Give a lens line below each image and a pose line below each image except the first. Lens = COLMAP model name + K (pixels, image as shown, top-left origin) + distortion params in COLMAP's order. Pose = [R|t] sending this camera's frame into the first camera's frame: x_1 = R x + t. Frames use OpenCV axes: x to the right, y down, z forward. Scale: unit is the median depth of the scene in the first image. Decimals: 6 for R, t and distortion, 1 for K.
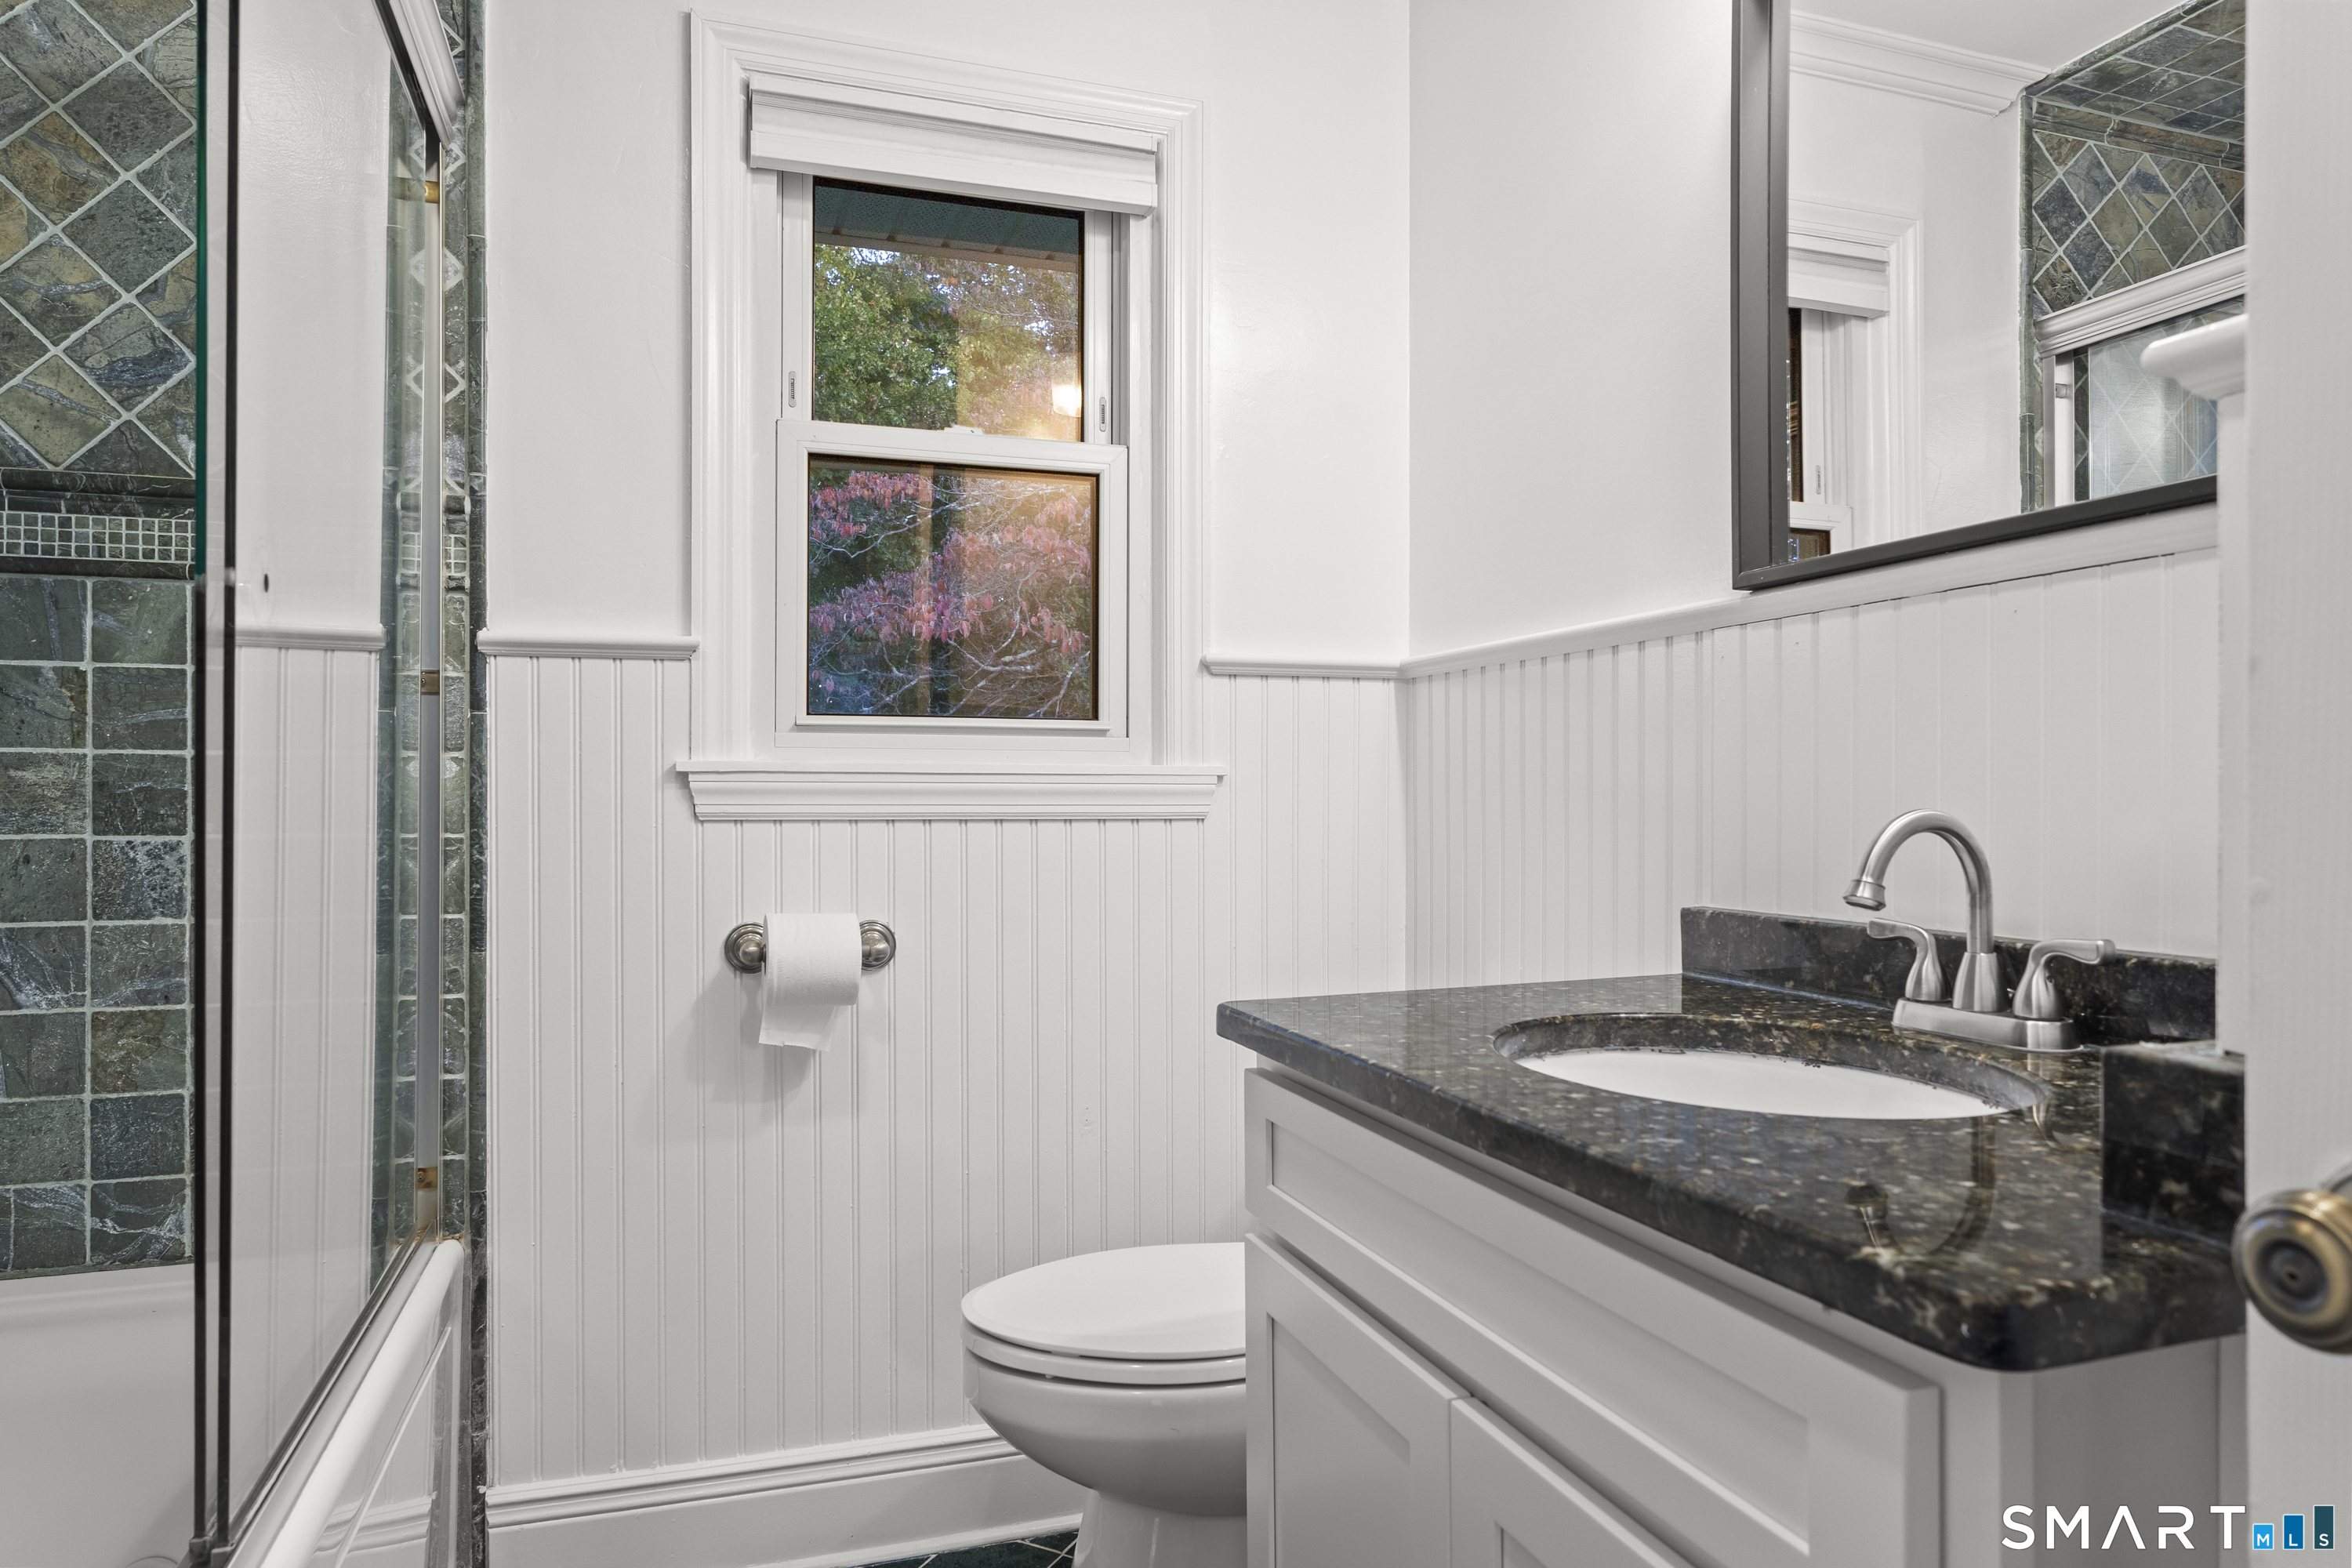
lens RADIAL K [[1448.4, 0, 1176.3], [0, 1448.4, 792.4], [0, 0, 1]] dist [-0.005009, 0.001624]
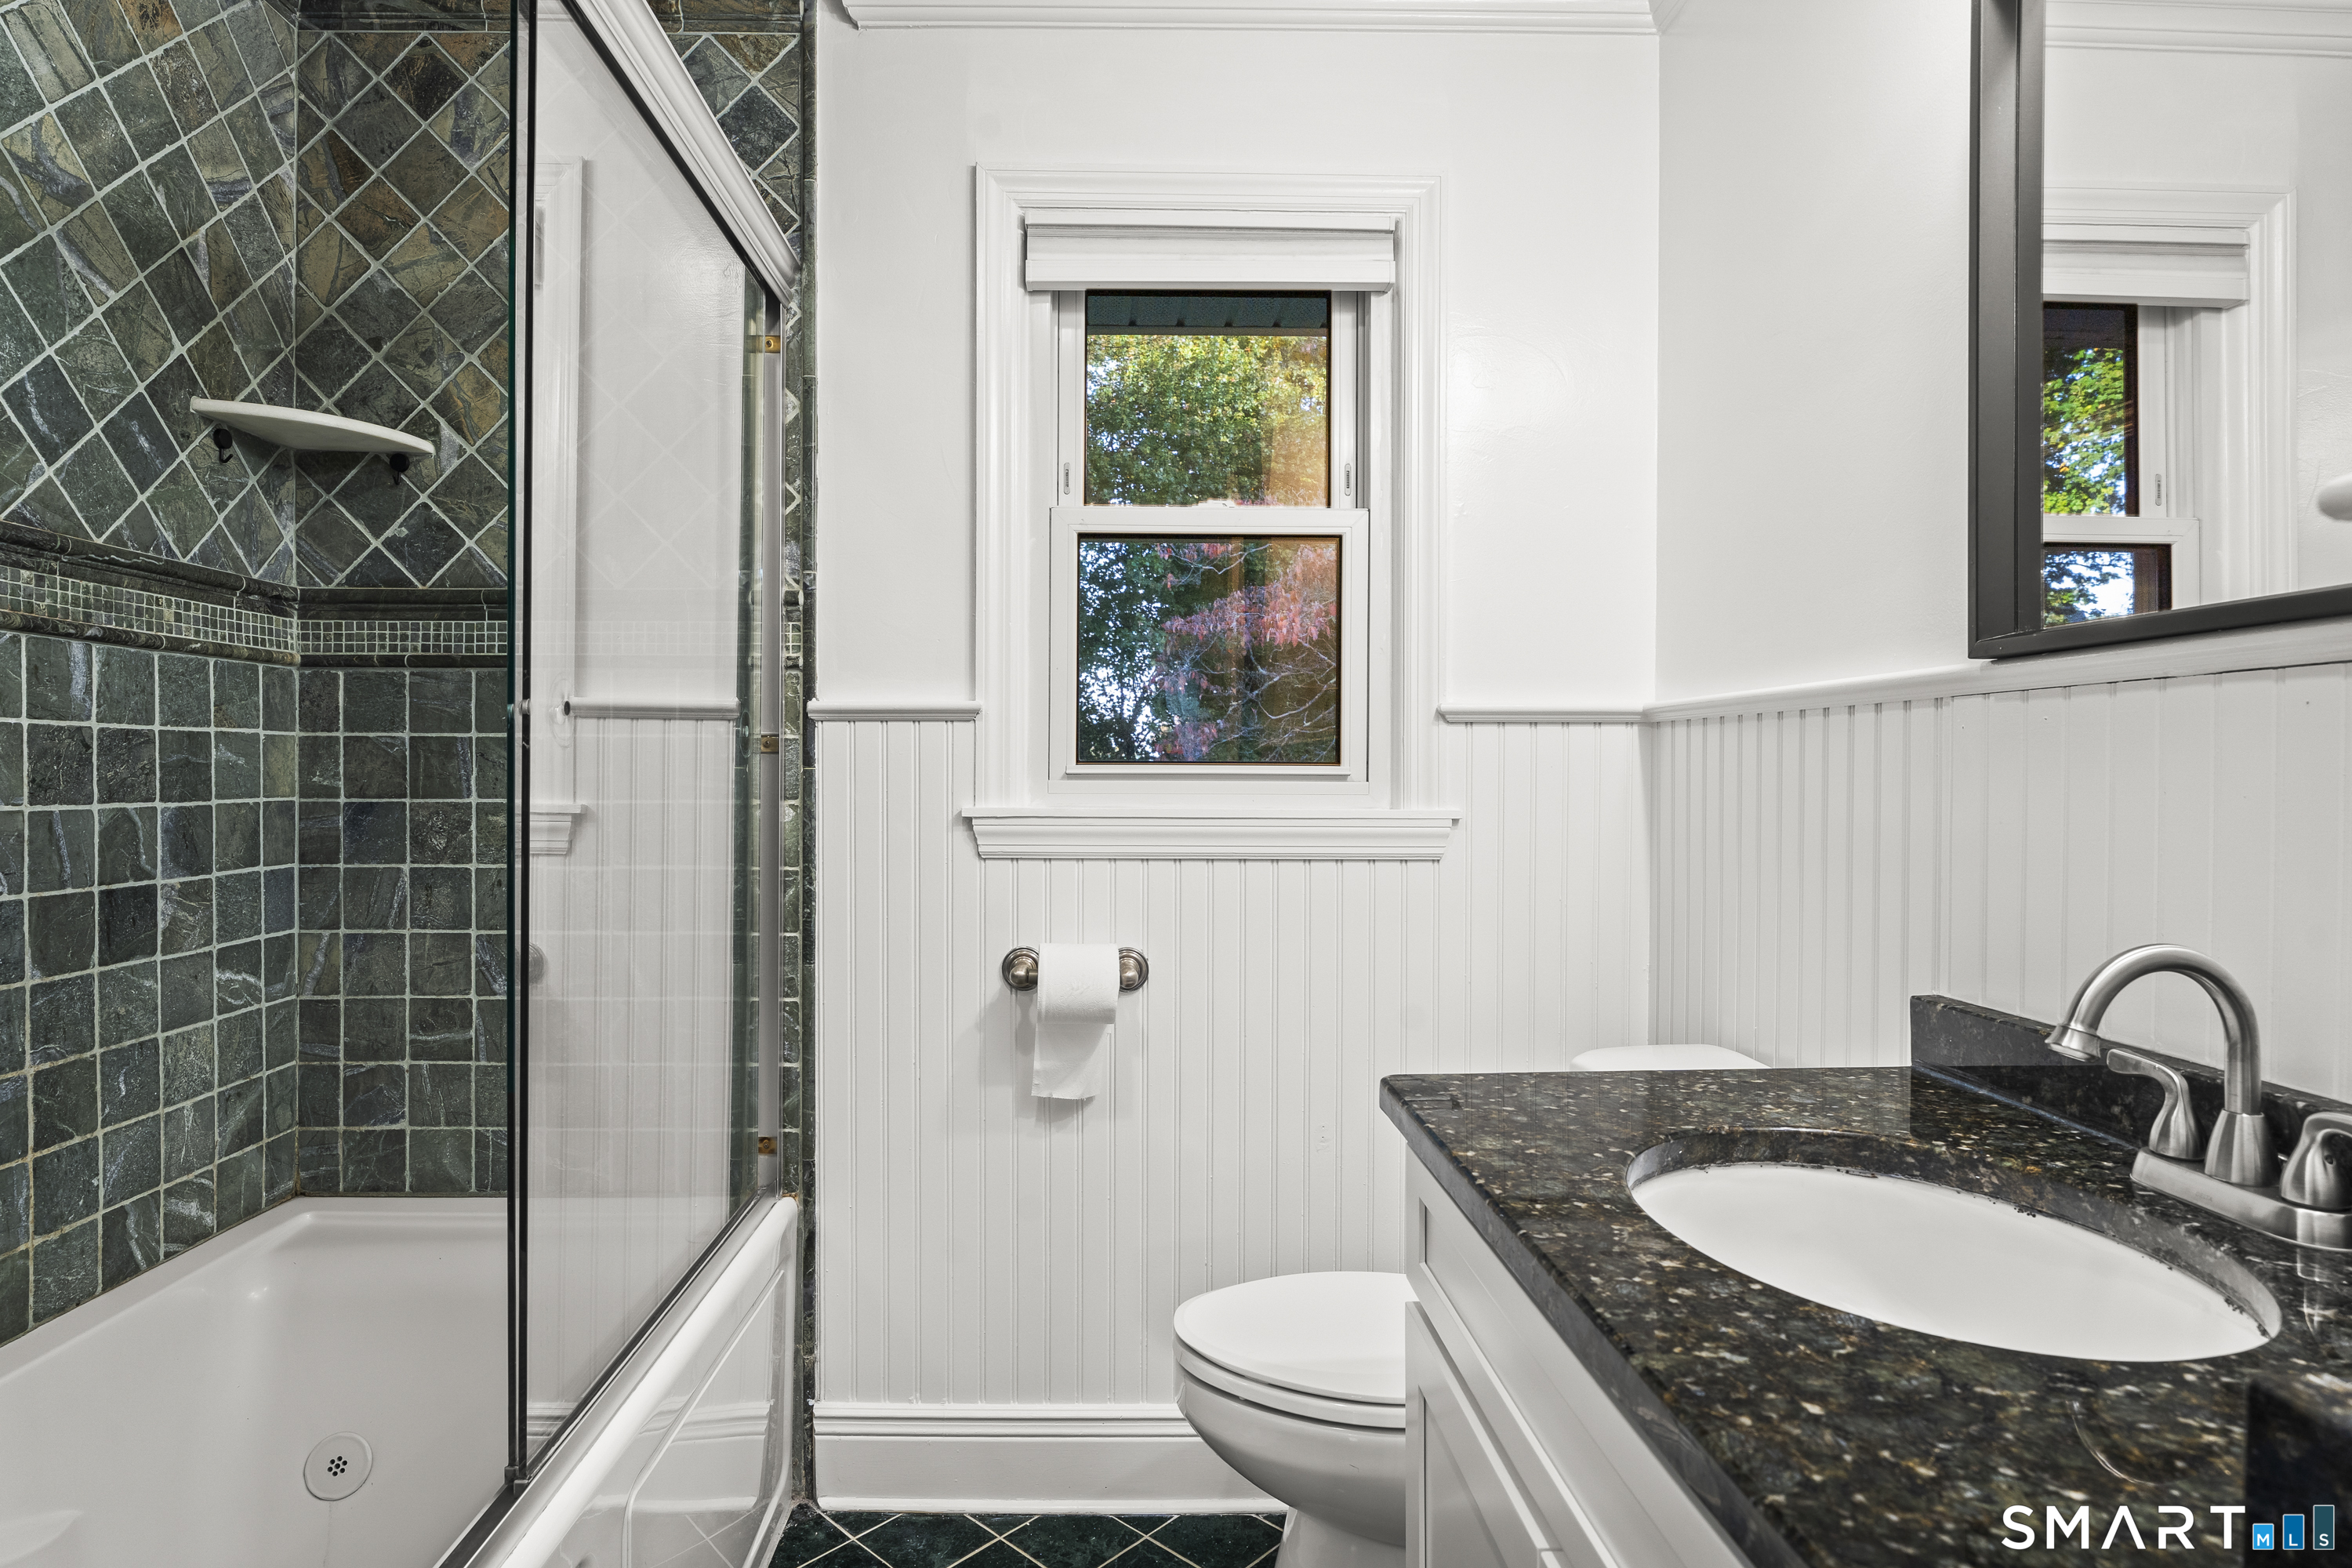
lens RADIAL K [[1272.8, 0, 1125.6], [0, 1272.8, 778.1], [0, 0, 1]] dist [-0.013035, 0.001100]
pose [[0.952791, 0.005619, -0.303575, 0.096584], [-0.003692, 0.999969, 0.006919, -0.054878], [0.303604, -0.005472, 0.952783, 0.060427]]
